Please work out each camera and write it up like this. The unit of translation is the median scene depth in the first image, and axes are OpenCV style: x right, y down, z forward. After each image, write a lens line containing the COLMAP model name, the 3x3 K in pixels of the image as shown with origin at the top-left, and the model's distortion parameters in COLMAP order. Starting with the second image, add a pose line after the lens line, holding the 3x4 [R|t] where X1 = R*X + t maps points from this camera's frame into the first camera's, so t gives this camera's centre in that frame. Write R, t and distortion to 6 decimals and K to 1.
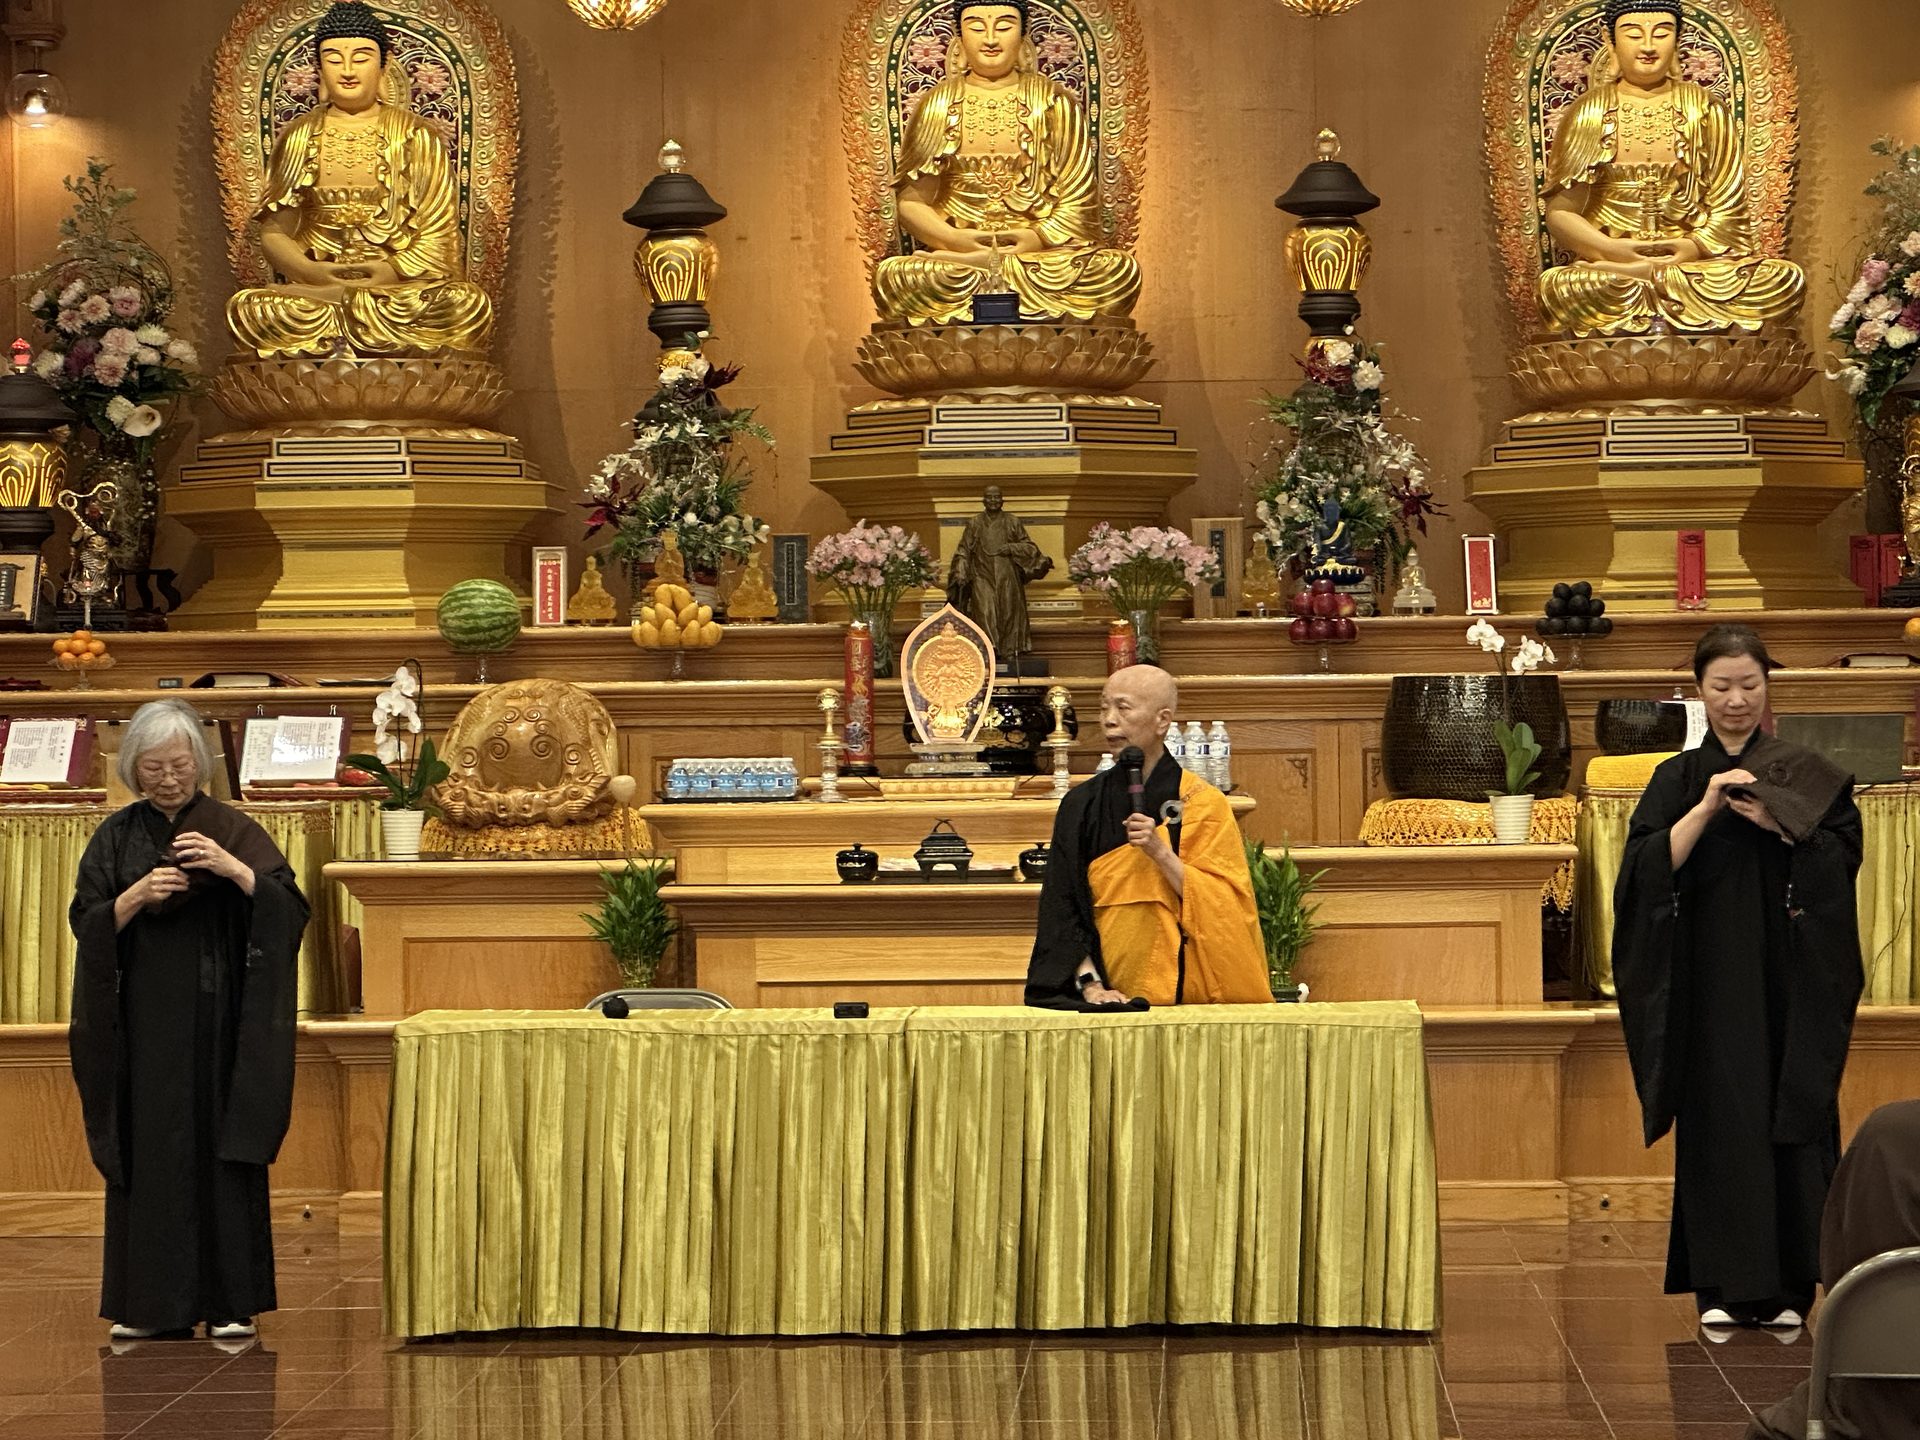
lens RADIAL K [[5331.5, 0, 943.6], [0, 5331.5, 679.9], [0, 0, 1]] dist [-0.423890, 12.110343]
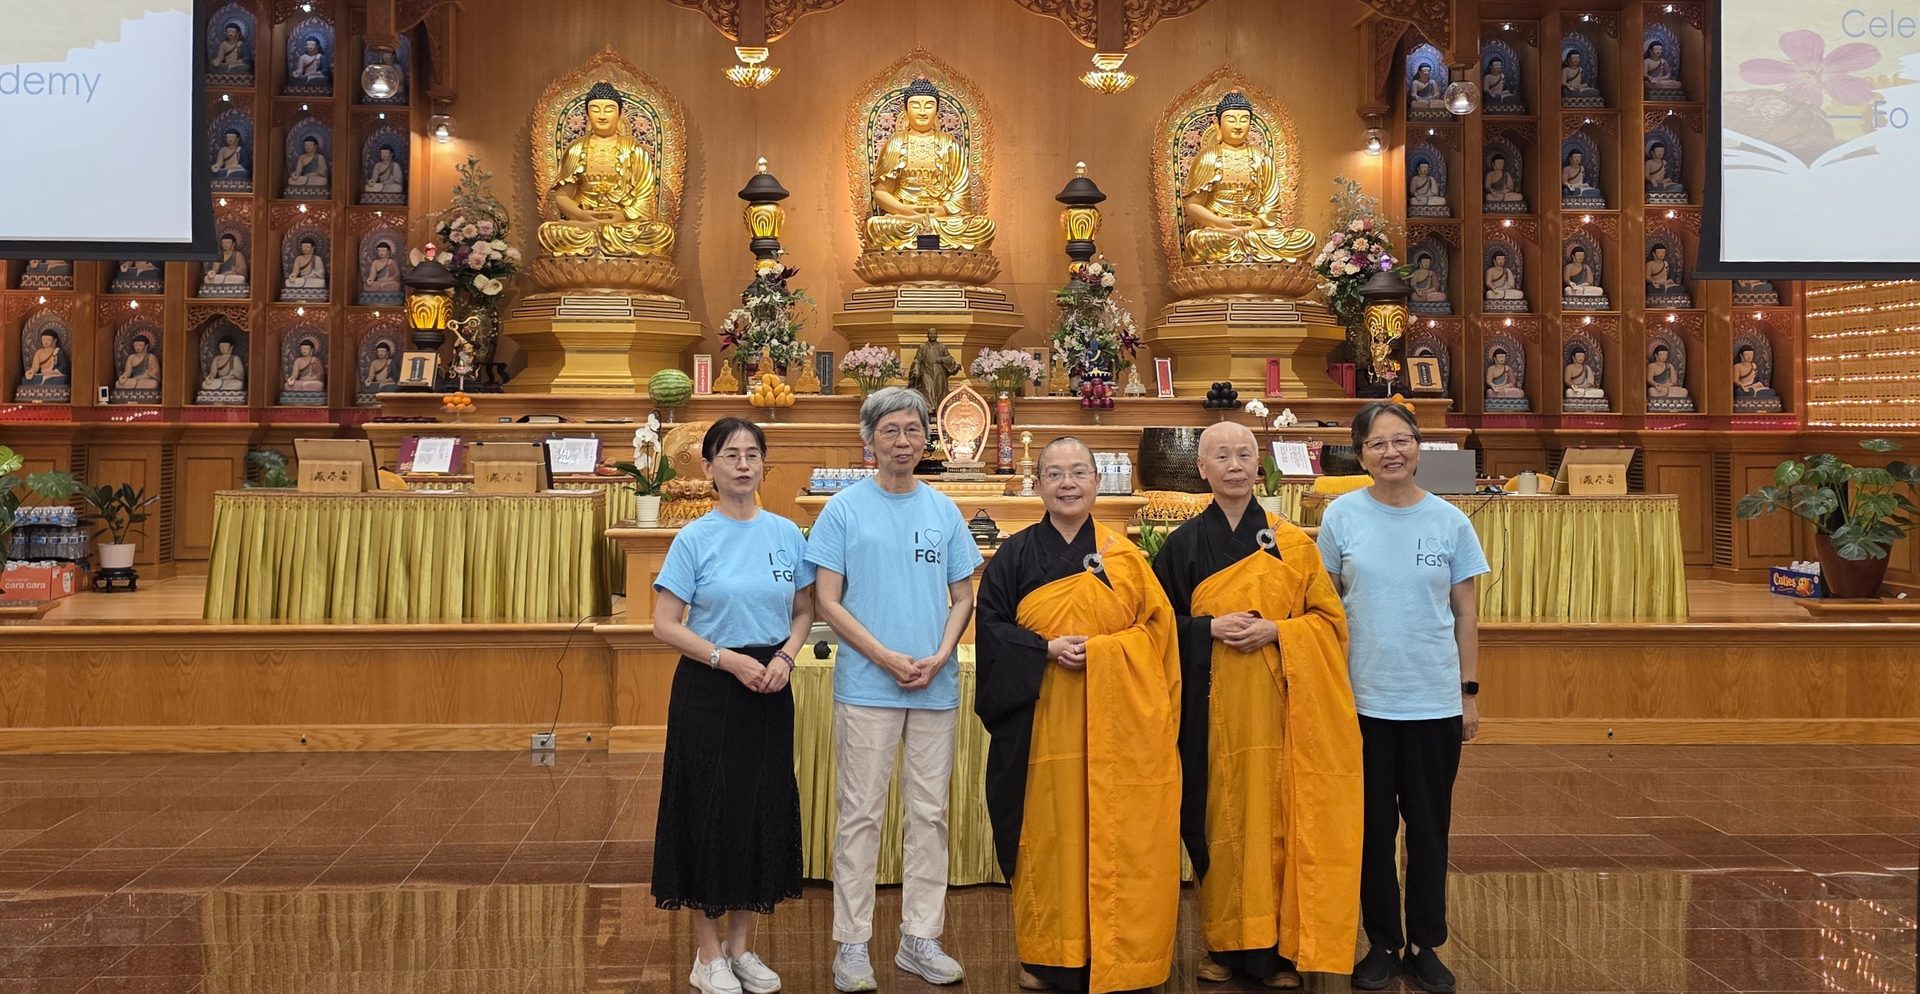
lens RADIAL K [[1747.1, 0, 930.7], [0, 1747.1, 355.7], [0, 0, 1]] dist [0.178641, -0.430611]
pose [[0.994223, 0.021710, 0.105114, -0.058099], [-0.017735, 0.999097, -0.038612, -0.000704], [-0.105857, 0.036525, 0.993710, 0.337636]]
